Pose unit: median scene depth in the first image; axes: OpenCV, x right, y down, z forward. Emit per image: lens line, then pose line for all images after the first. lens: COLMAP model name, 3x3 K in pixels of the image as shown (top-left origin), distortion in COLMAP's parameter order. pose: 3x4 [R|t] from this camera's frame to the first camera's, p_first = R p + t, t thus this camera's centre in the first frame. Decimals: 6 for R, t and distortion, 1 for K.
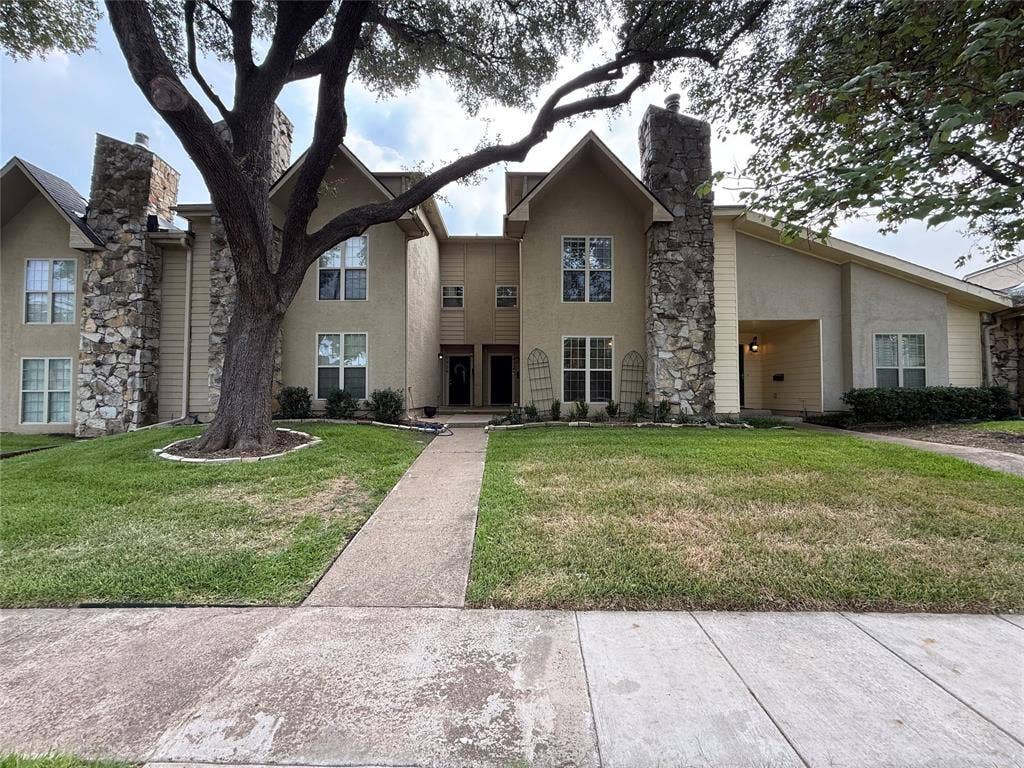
lens RADIAL K [[412.5, 0, 513.0], [0, 412.5, 382.2], [0, 0, 1]] dist [0.000588, 0.000172]
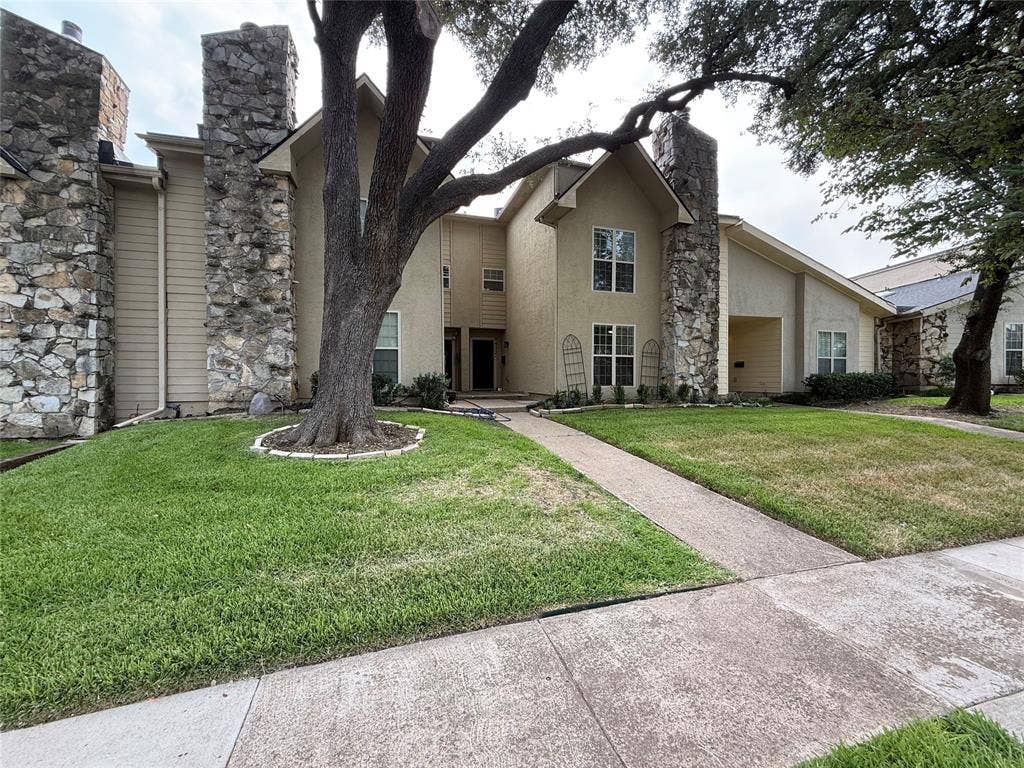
lens RADIAL K [[412.5, 0, 510.0], [0, 412.5, 382.7], [0, 0, 1]] dist [0.000588, 0.000172]
pose [[0.957401, -0.003632, 0.288738, -0.395394], [-0.007167, 0.999314, 0.036333, 0.002599], [-0.288672, -0.036854, 0.956718, 0.054391]]
